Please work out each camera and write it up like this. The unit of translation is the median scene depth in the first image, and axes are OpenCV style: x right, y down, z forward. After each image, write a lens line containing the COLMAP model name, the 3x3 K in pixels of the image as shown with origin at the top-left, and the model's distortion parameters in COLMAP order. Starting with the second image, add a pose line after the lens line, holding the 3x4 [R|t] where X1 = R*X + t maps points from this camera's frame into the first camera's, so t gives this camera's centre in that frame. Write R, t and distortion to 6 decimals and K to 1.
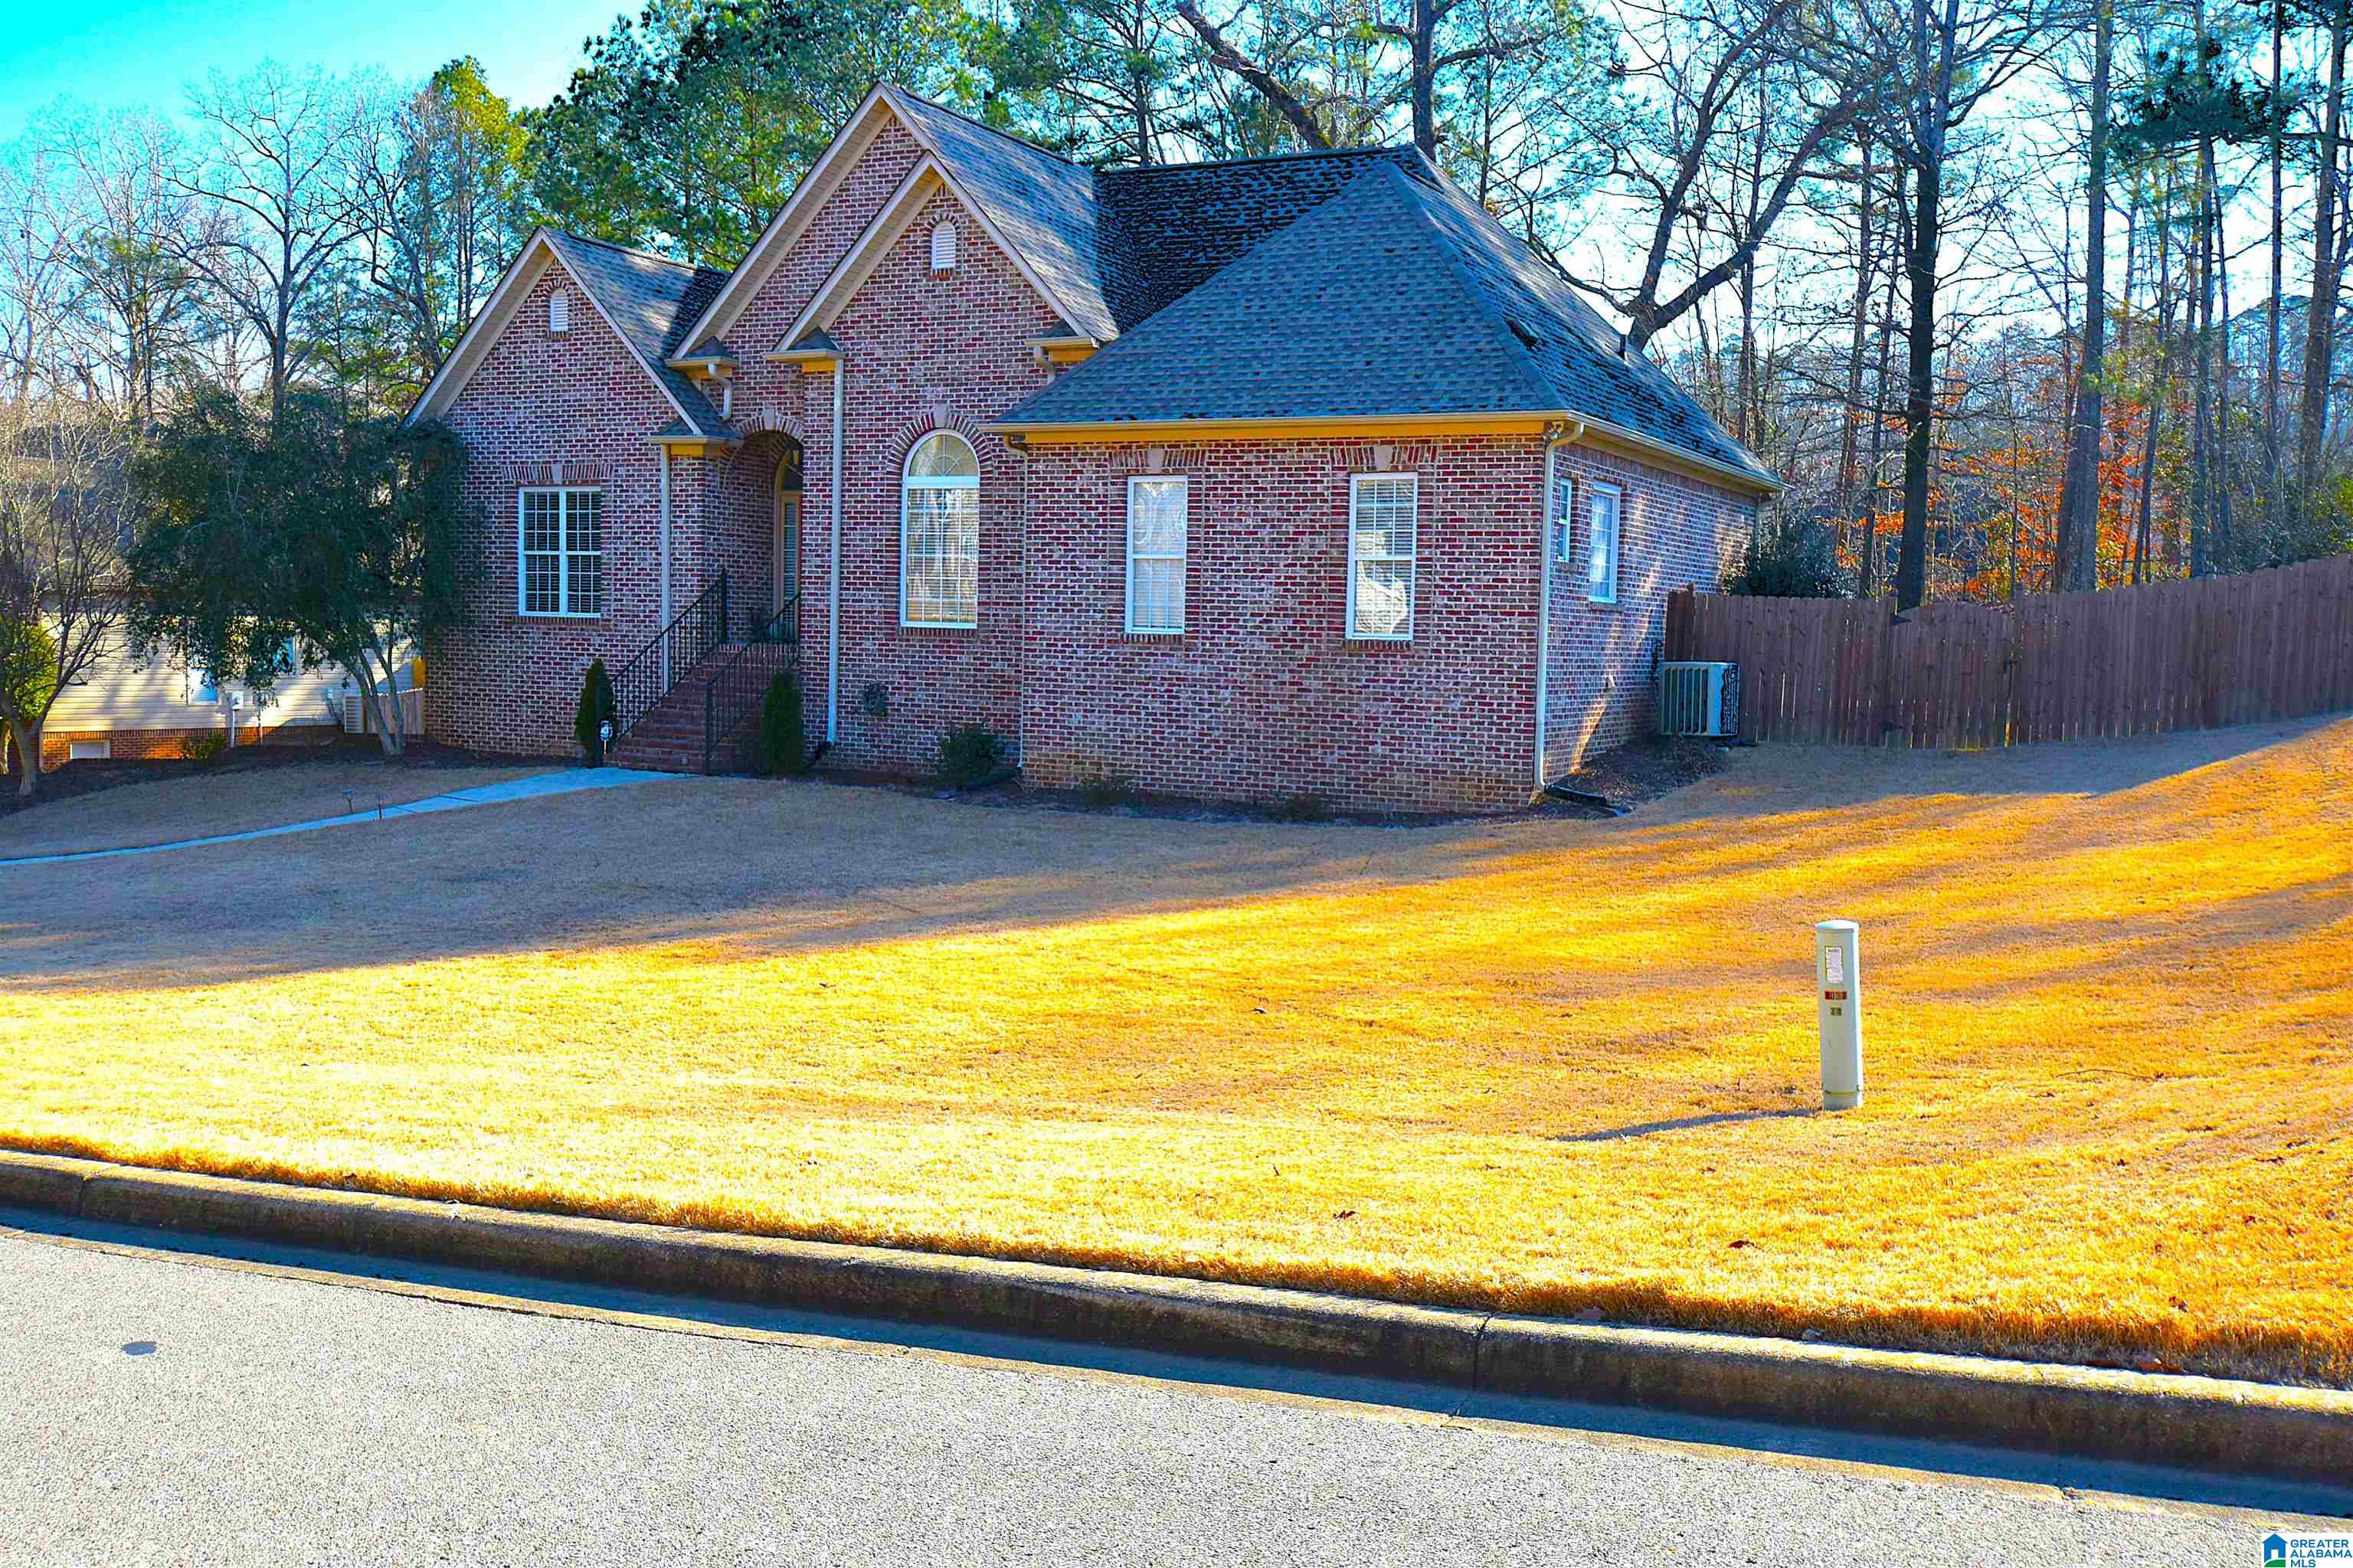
lens RADIAL K [[2084.9, 0, 1176.5], [0, 2084.9, 784.0], [0, 0, 1]] dist [-0.008474, -0.004151]
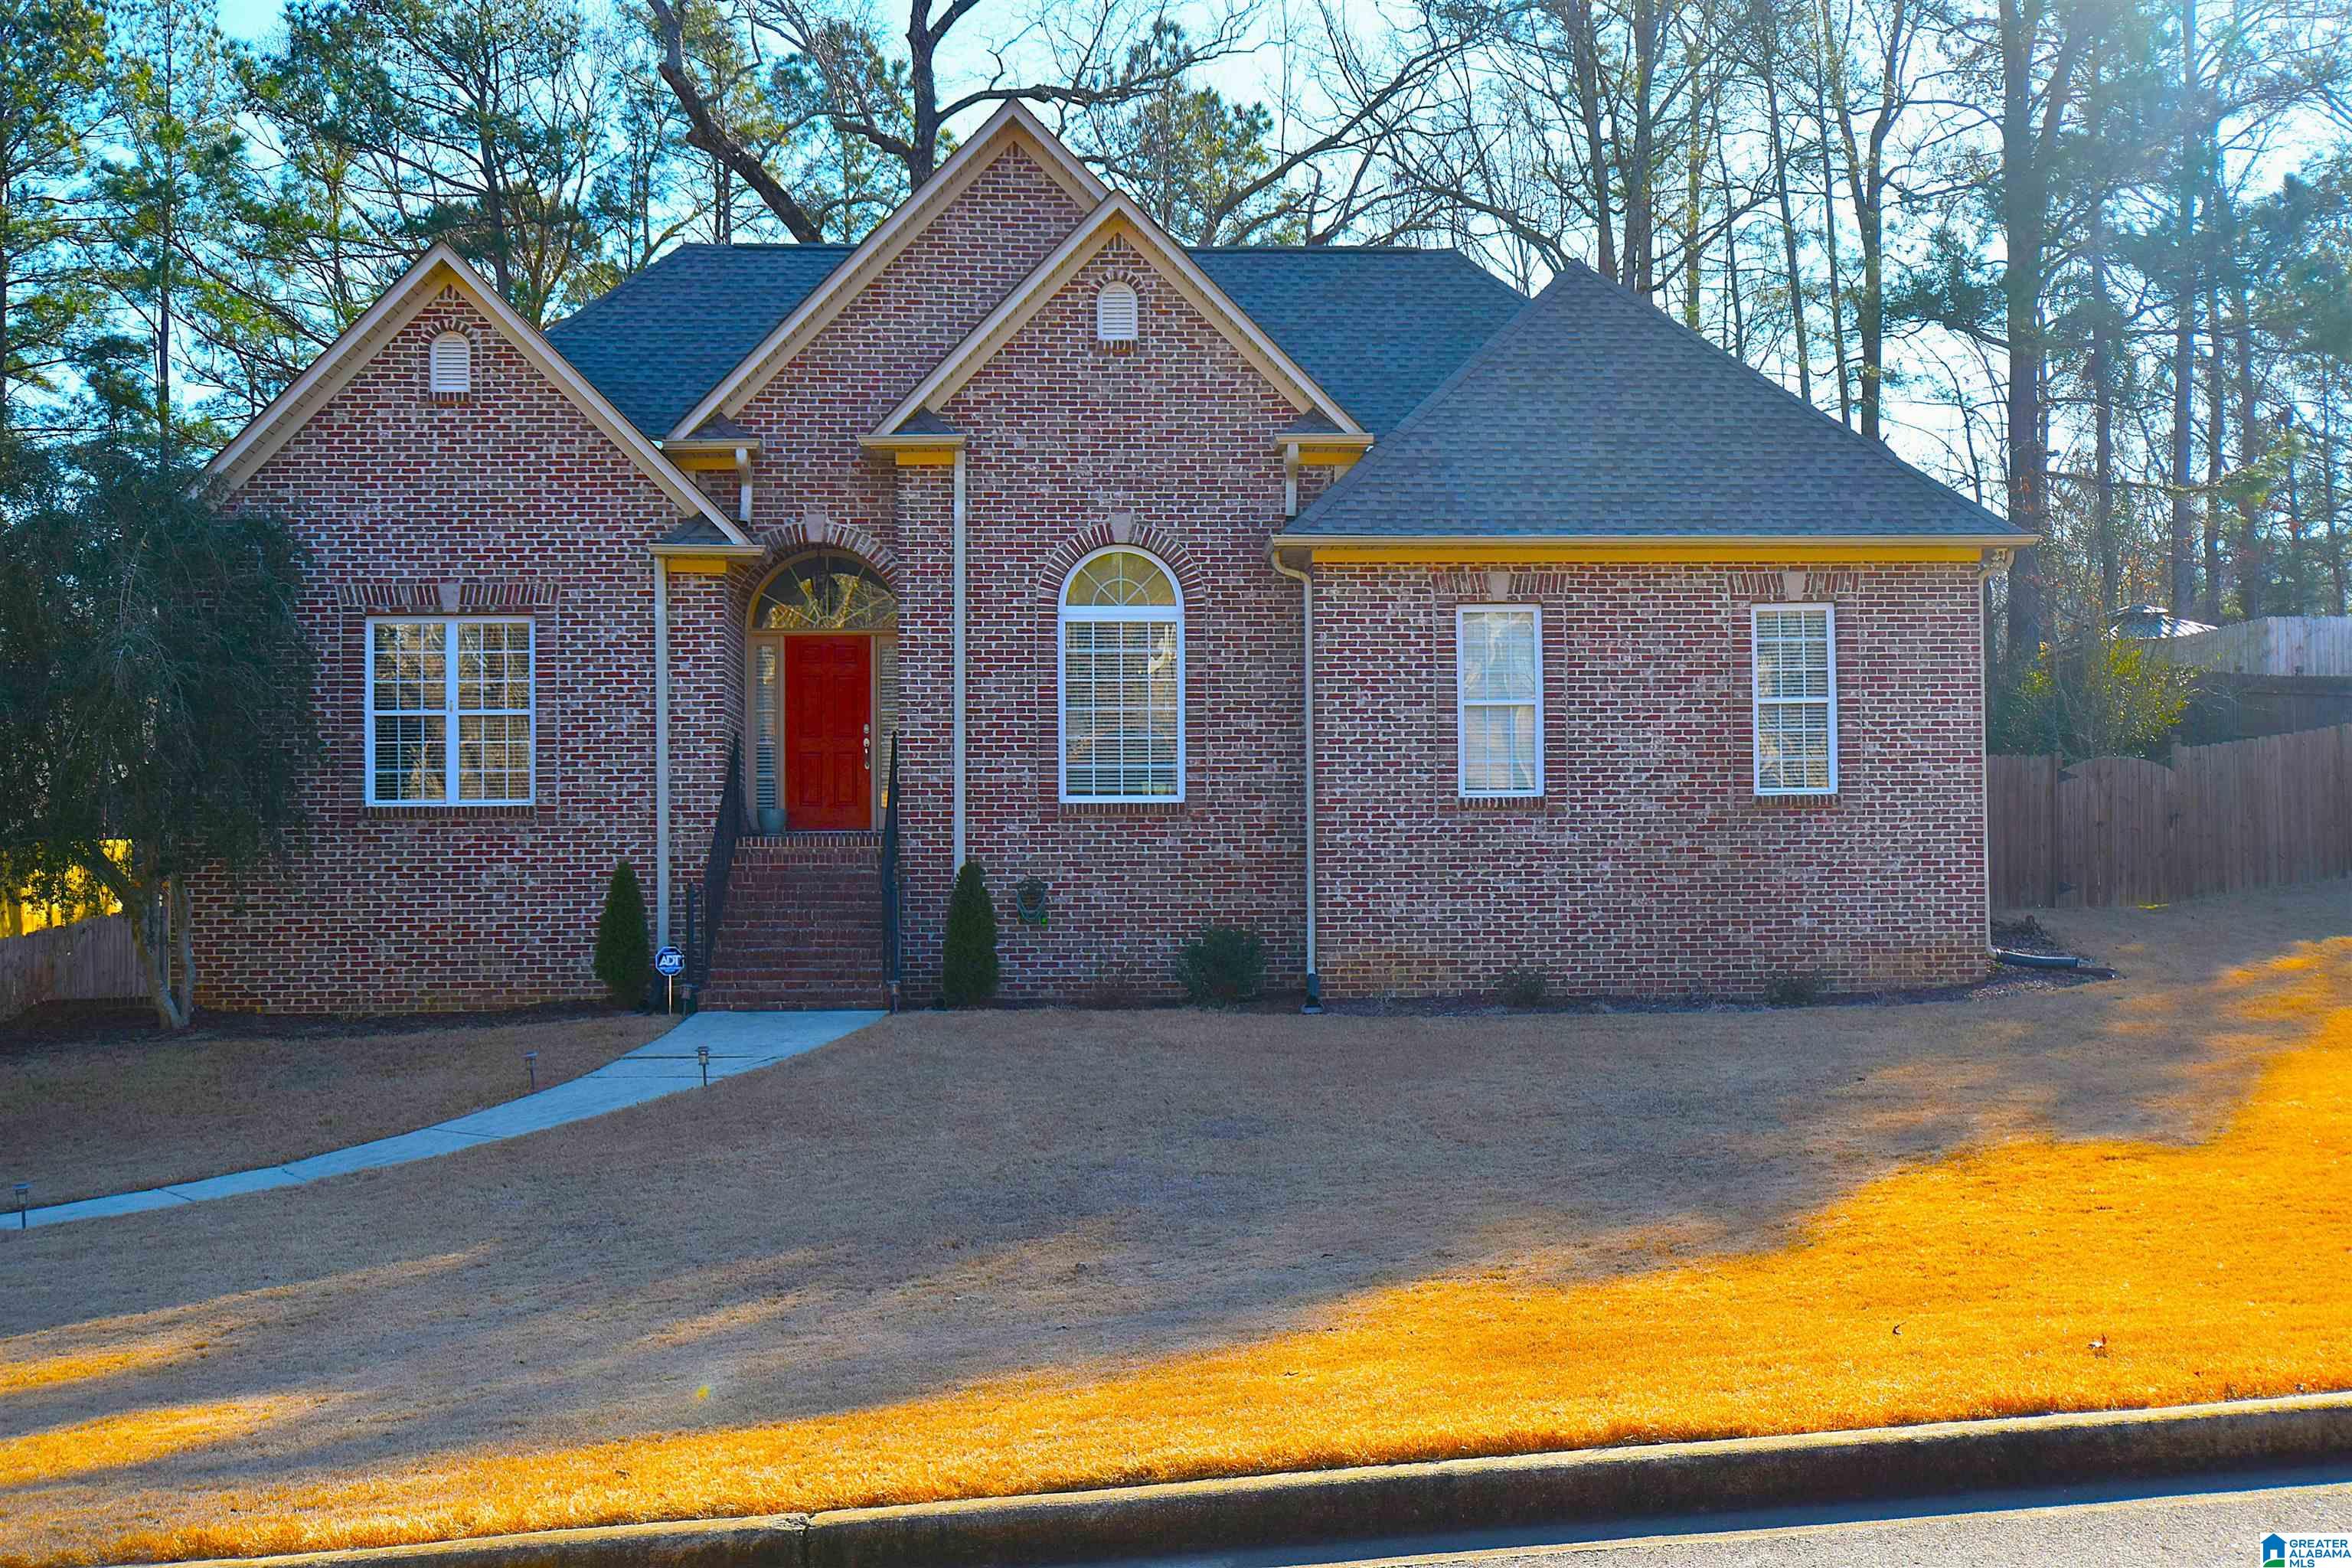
lens RADIAL K [[2472.6, 0, 1176.0], [0, 2472.6, 784.0], [0, 0, 1]] dist [0.004351, -0.031351]
pose [[0.868471, -0.011483, 0.495607, -0.574624], [0.067256, 0.993218, -0.094843, 0.005408], [-0.491157, 0.115701, 0.863353, 0.222602]]
